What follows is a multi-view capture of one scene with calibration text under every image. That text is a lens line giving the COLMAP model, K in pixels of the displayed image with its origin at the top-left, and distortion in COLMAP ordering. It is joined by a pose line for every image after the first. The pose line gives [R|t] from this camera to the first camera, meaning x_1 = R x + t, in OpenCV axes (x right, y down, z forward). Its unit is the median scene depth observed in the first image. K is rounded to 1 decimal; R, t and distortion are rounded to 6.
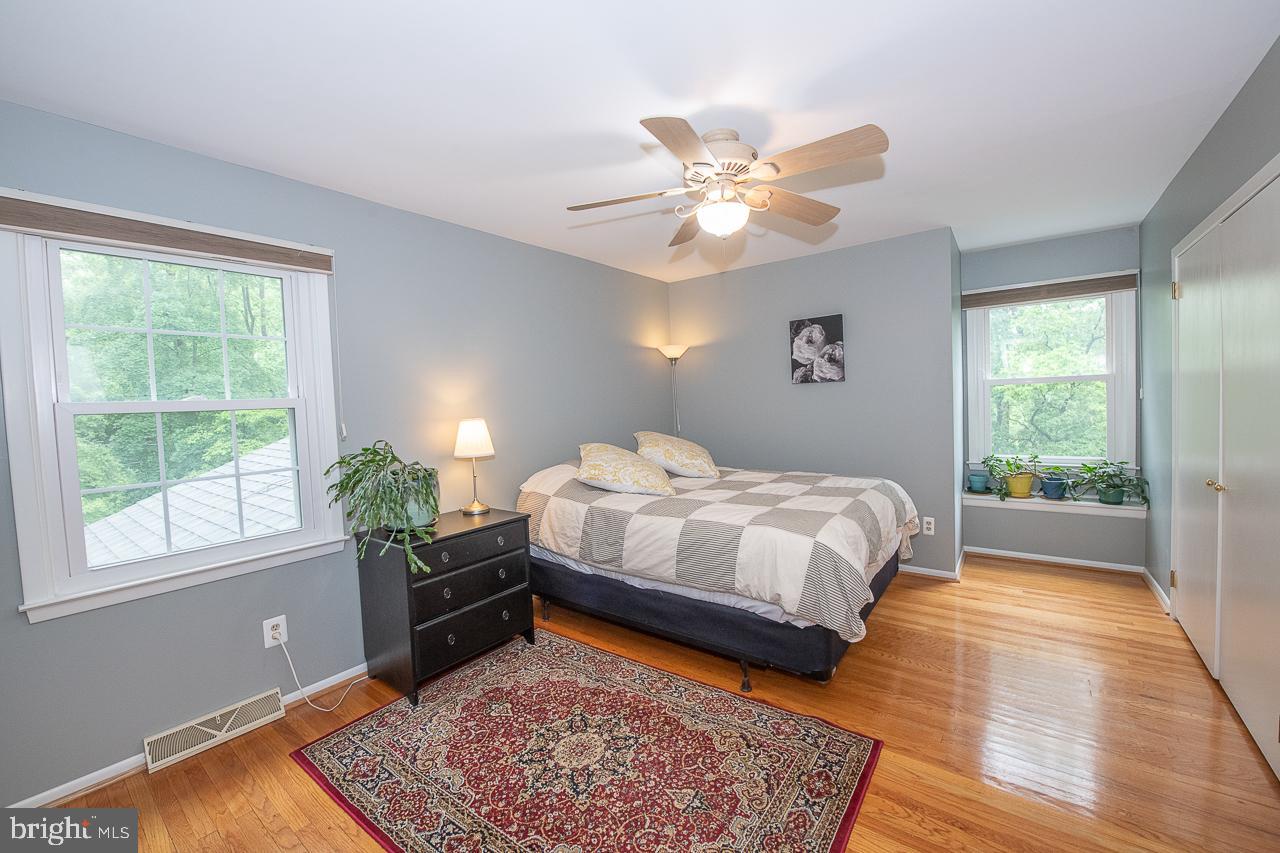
lens RADIAL K [[506.5, 0, 645.2], [0, 506.5, 425.4], [0, 0, 1]] dist [-0.016989, -0.002295]
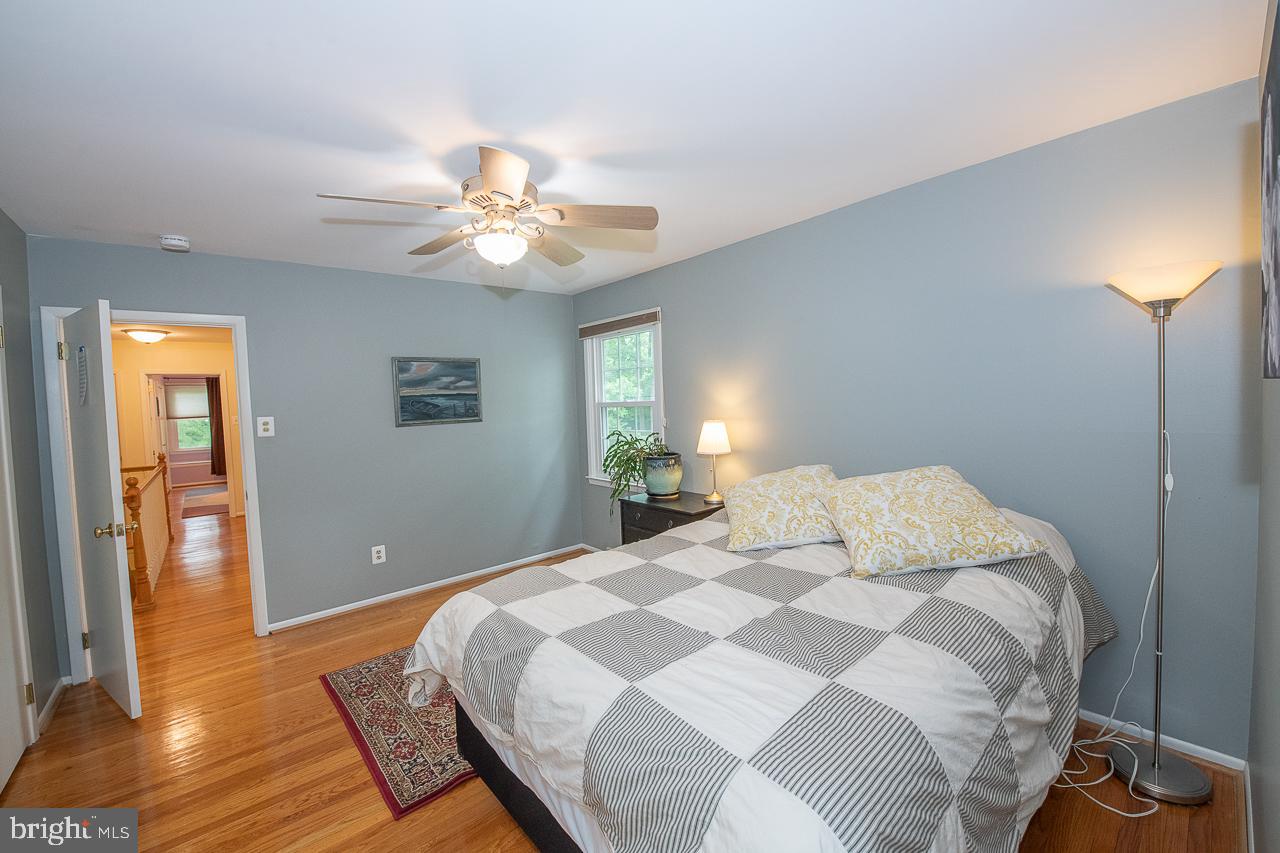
lens RADIAL K [[506.5, 0, 648.7], [0, 506.5, 419.5], [0, 0, 1]] dist [-0.016989, -0.002295]
pose [[-0.188320, 0.084528, -0.978463, 1.246967], [-0.004872, 0.996197, 0.086998, -0.174539], [0.982096, 0.021151, -0.187192, 1.649062]]
